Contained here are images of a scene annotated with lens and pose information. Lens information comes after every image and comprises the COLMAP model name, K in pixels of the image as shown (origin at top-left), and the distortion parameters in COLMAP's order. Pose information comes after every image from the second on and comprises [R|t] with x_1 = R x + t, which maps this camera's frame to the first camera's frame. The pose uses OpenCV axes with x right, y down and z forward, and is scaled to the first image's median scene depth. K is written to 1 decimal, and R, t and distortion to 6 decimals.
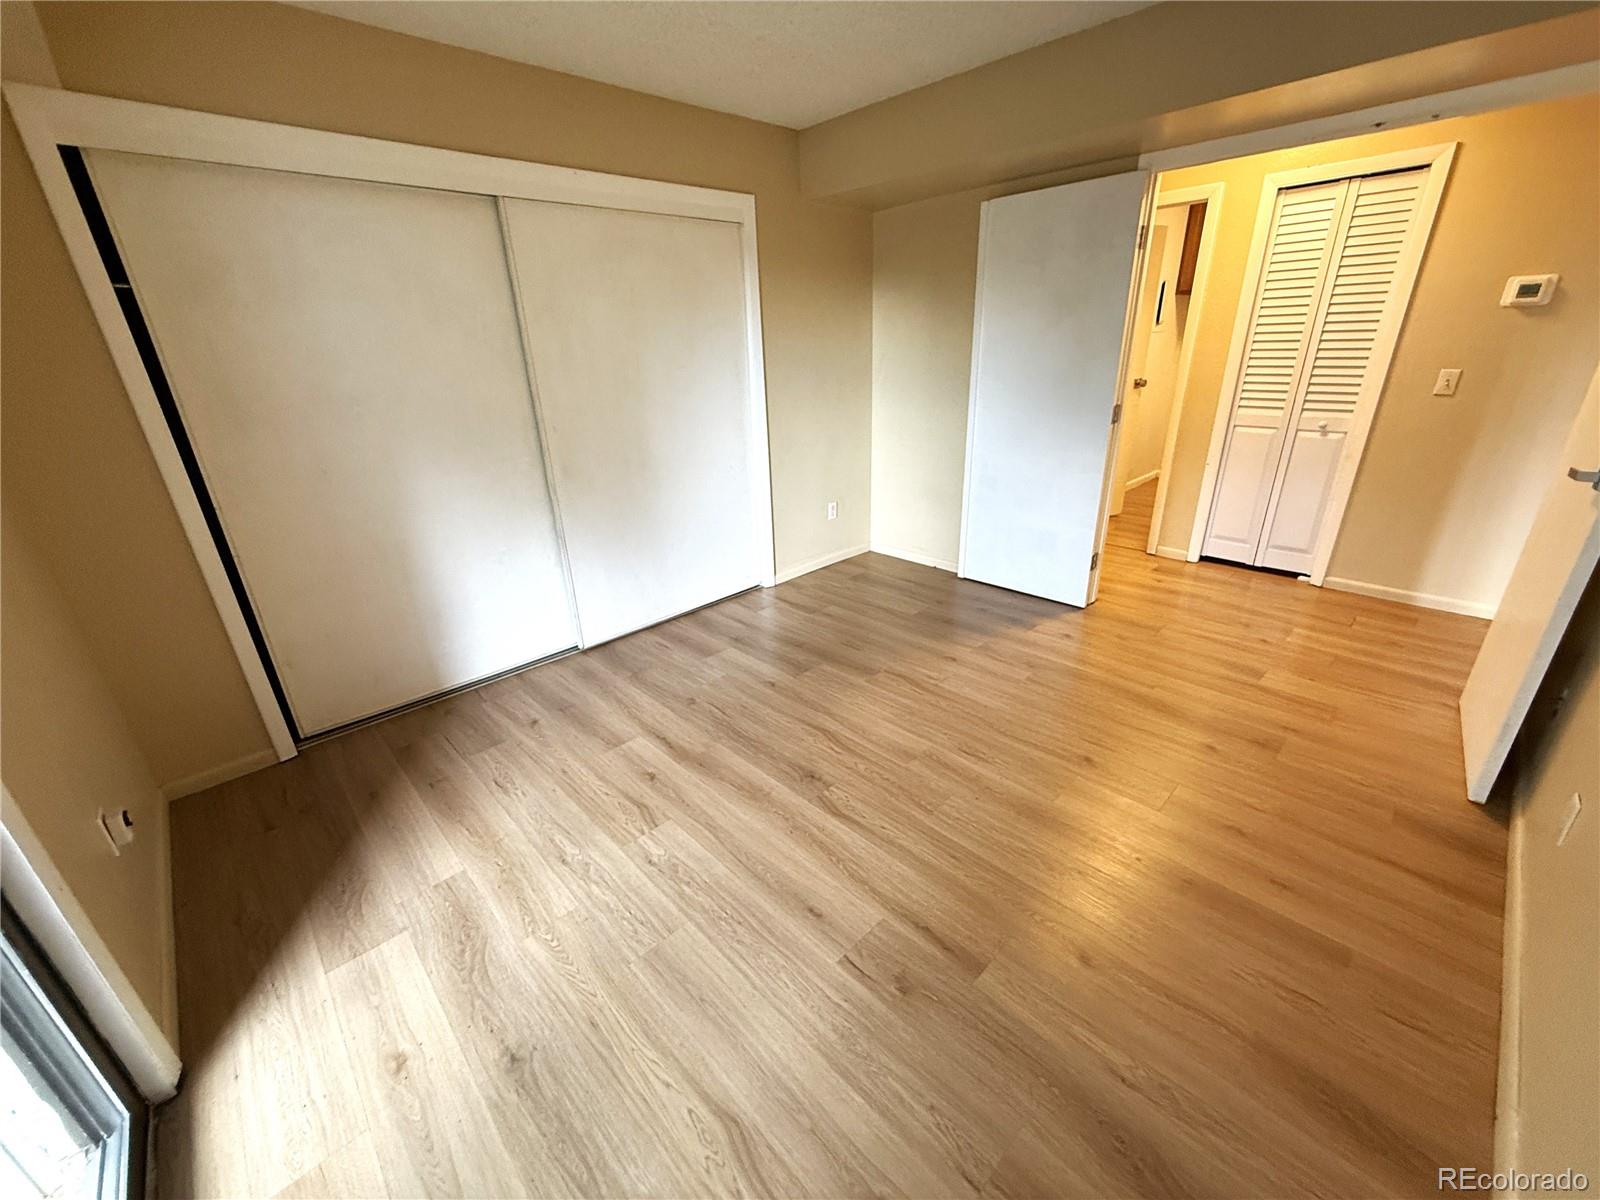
lens RADIAL K [[639.1, 0, 796.1], [0, 639.1, 598.2], [0, 0, 1]] dist [0.001341, -0.000247]
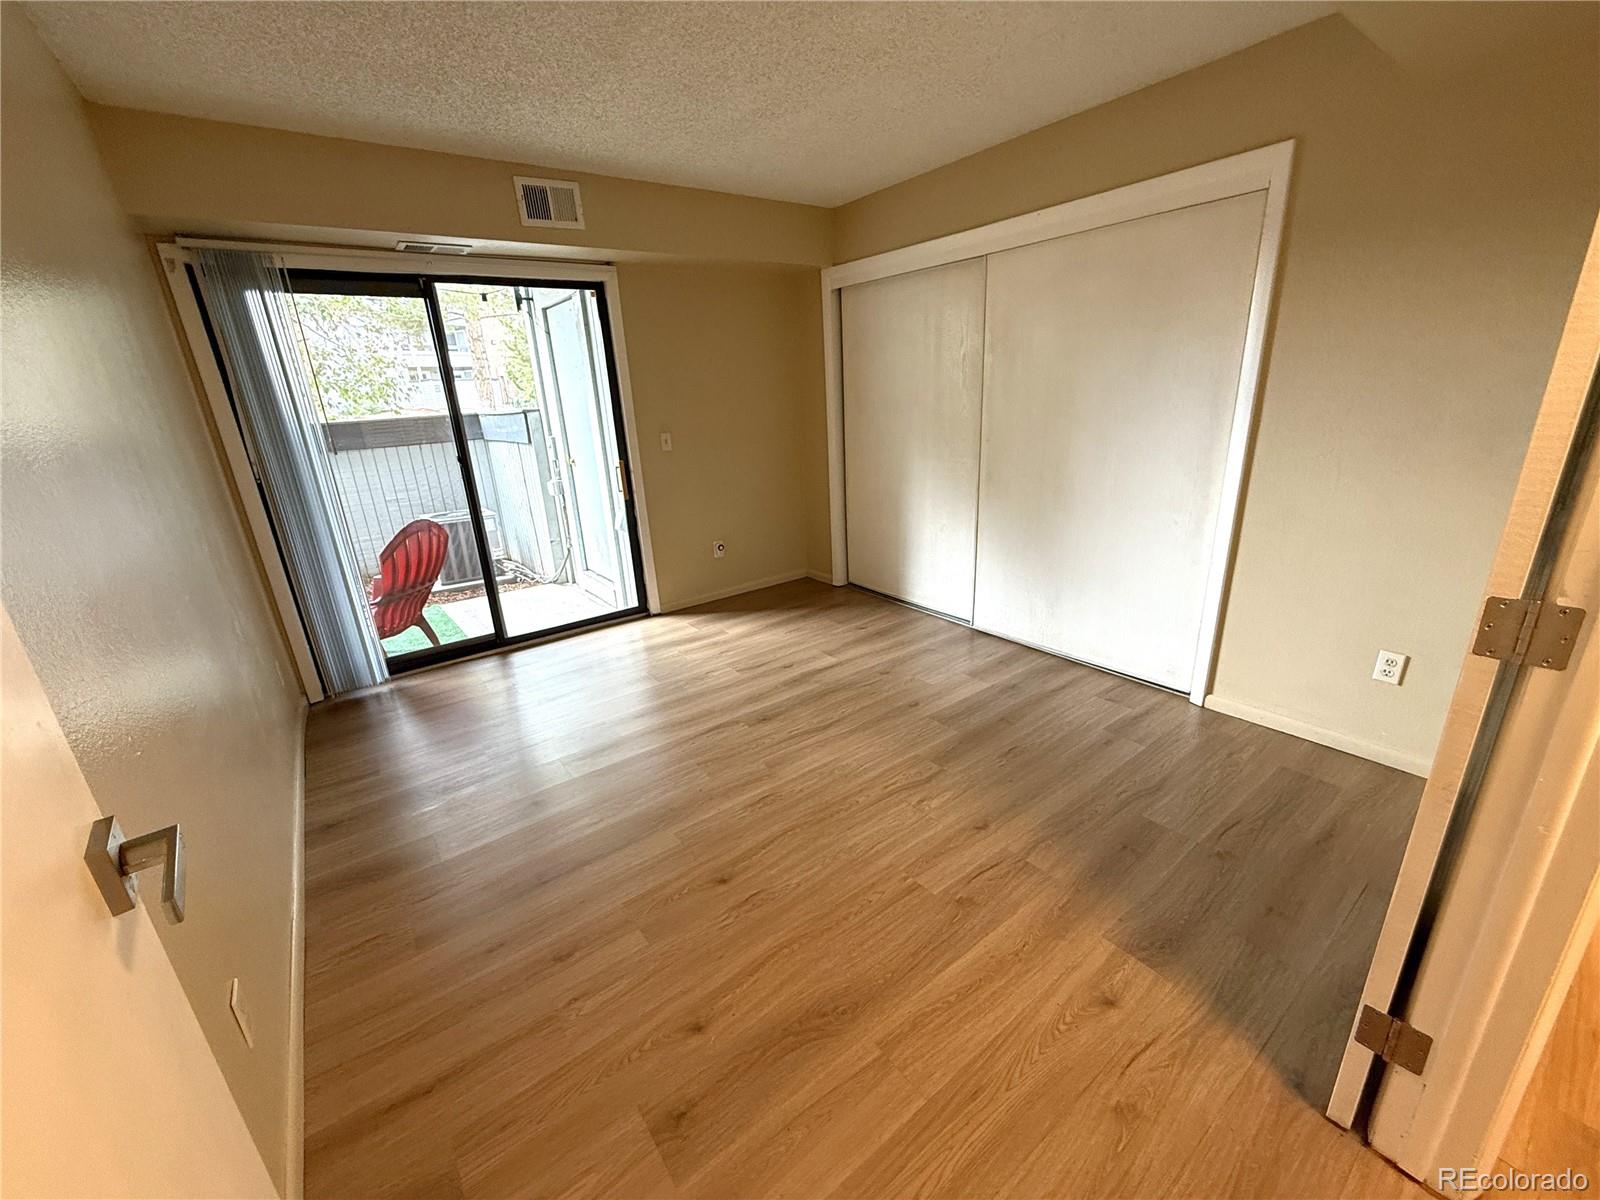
lens RADIAL K [[639.1, 0, 796.1], [0, 639.1, 598.2], [0, 0, 1]] dist [0.001341, -0.000247]
pose [[-0.126703, 0.346219, -0.929558, 0.969733], [-0.321470, 0.872202, 0.368674, -0.366526], [0.938405, 0.345537, 0.000789, 0.846771]]
